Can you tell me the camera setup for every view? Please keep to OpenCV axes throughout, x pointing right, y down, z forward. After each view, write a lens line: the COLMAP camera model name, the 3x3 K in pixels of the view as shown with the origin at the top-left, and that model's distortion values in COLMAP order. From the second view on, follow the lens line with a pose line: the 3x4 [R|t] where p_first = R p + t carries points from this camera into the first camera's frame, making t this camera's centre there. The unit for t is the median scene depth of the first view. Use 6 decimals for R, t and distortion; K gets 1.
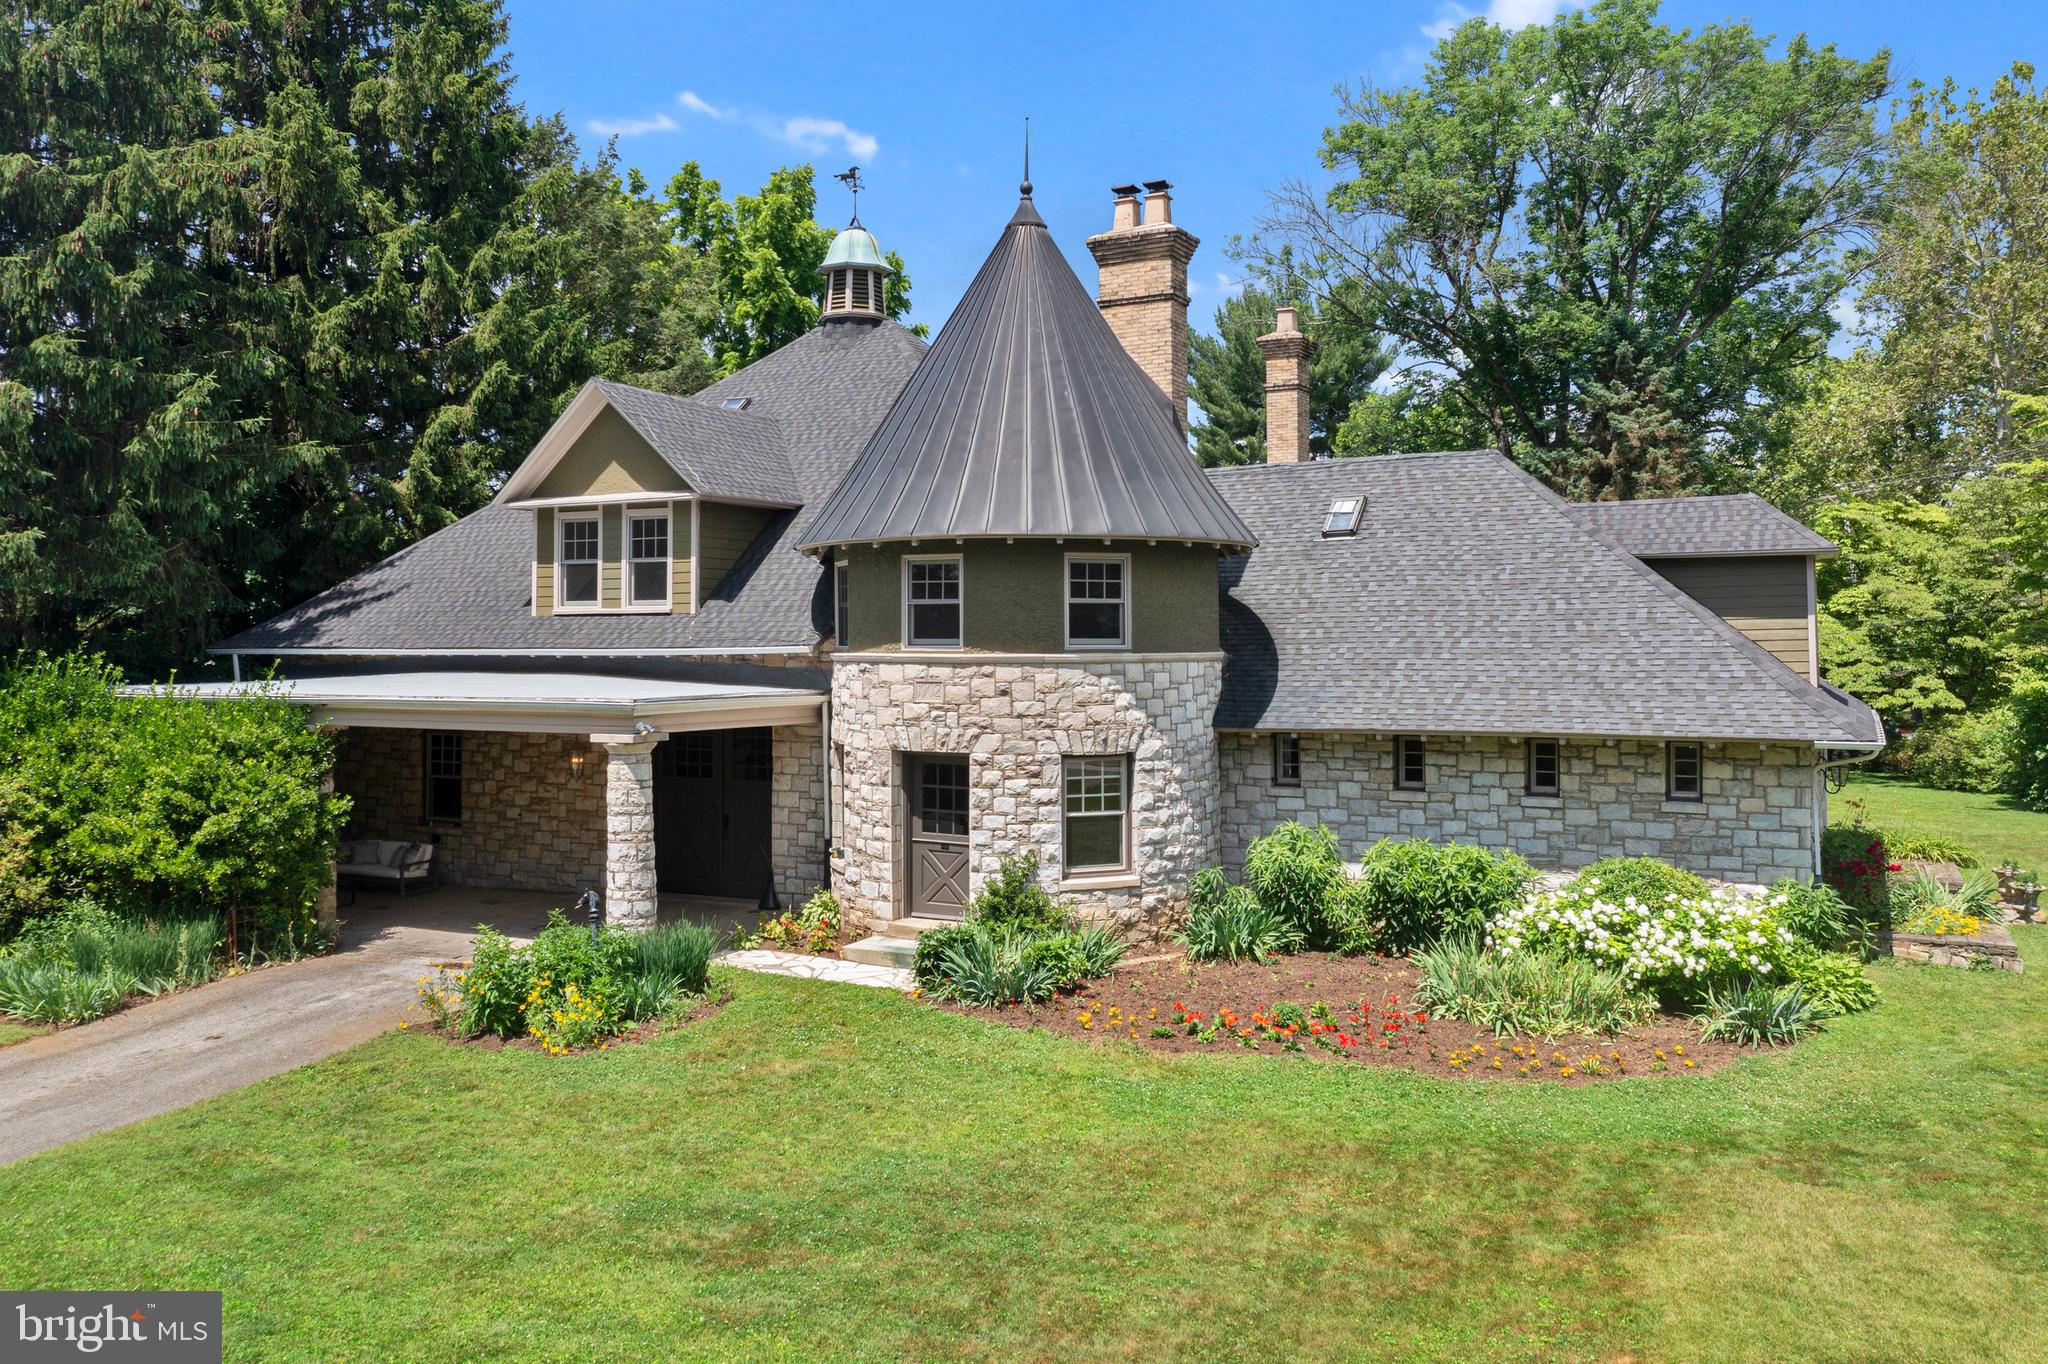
lens RADIAL K [[1640.3, 0, 1020.9], [0, 1640.3, 624.0], [0, 0, 1]] dist [-0.007355, 0.006173]
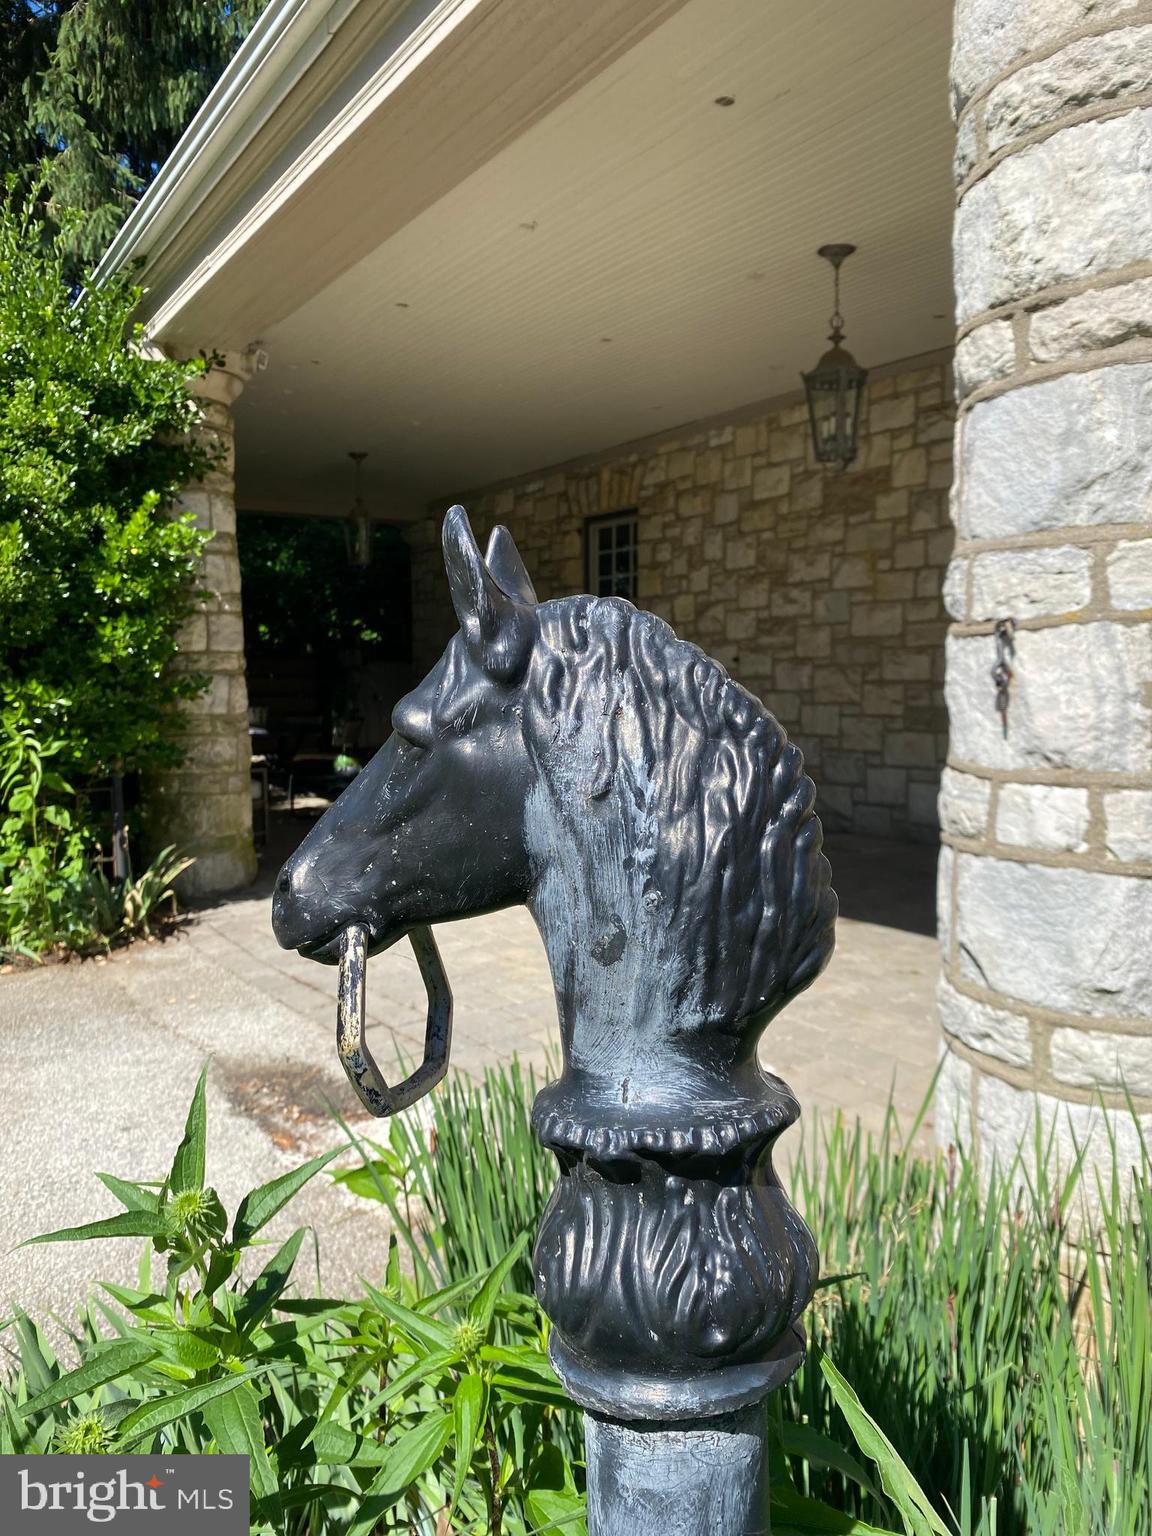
lens RADIAL K [[1181.7, 0, 576.0], [0, 1181.7, 768.0], [0, 0, 1]] dist [0.004195, 0.003870]
pose [[0.861828, 0.020216, -0.506798, -0.214452], [0.029236, 0.995564, 0.089430, 0.141377], [0.506358, -0.091890, 0.857414, 0.841259]]
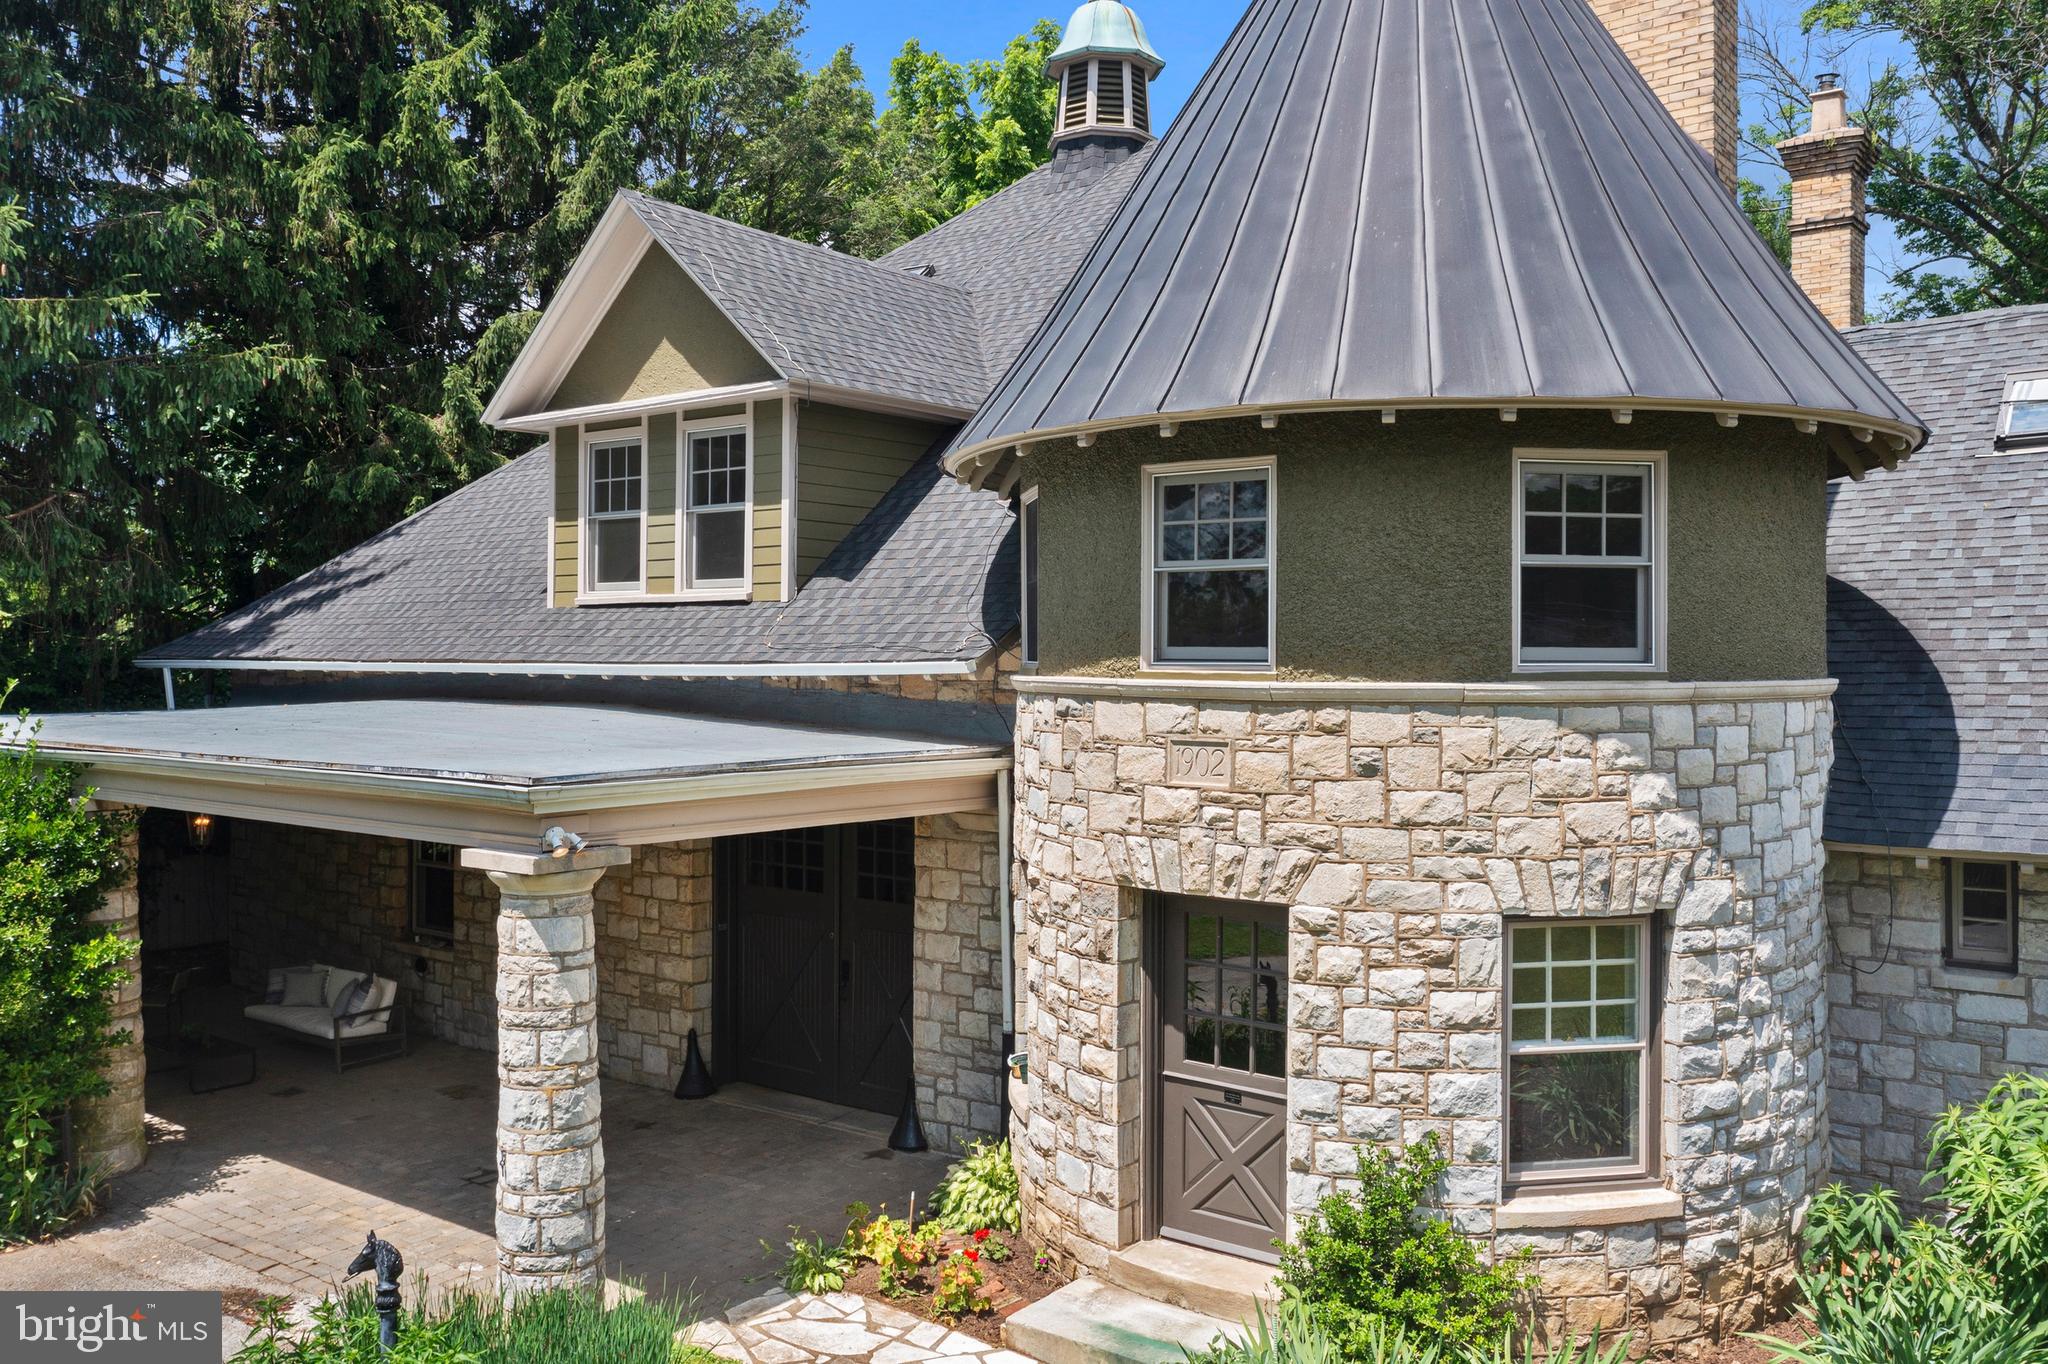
lens RADIAL K [[1668.3, 0, 1025.9], [0, 1668.3, 672.5], [0, 0, 1]] dist [-0.011400, 0.002801]
pose [[0.983704, 0.006551, -0.179675, -0.019905], [-0.002578, 0.999747, 0.022334, 0.005809], [0.179776, -0.021507, 0.983473, 0.527542]]
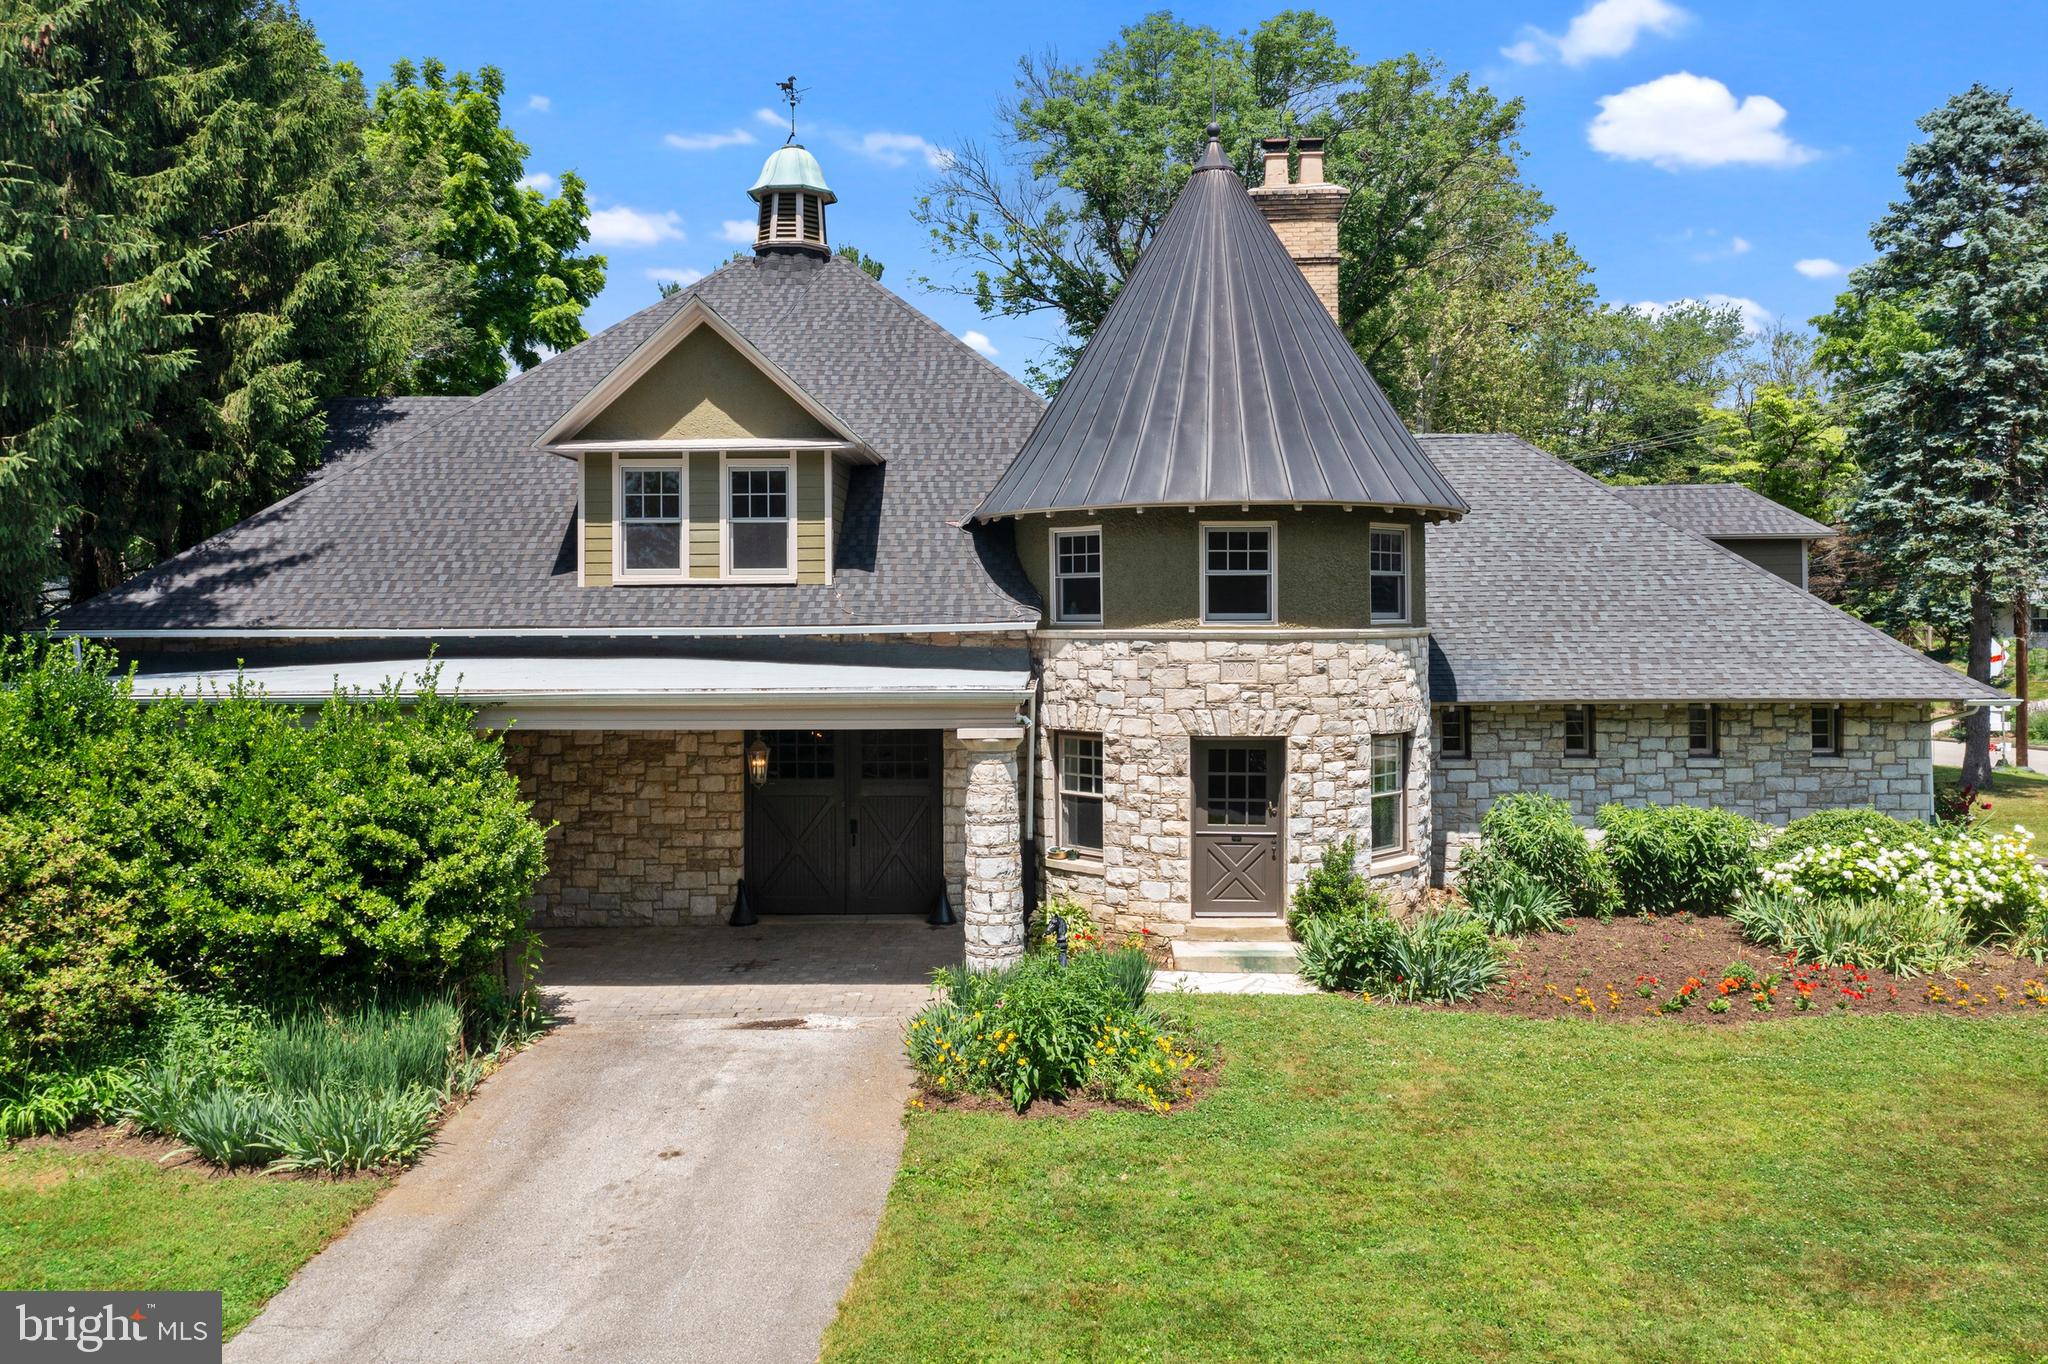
lens RADIAL K [[1641.0, 0, 1026.2], [0, 1641.0, 636.3], [0, 0, 1]] dist [-0.003635, 0.000937]
pose [[0.900560, -0.008616, 0.434647, -0.551551], [-0.001272, 0.999747, 0.022455, 0.001299], [-0.434731, -0.020775, 0.900321, 0.220384]]
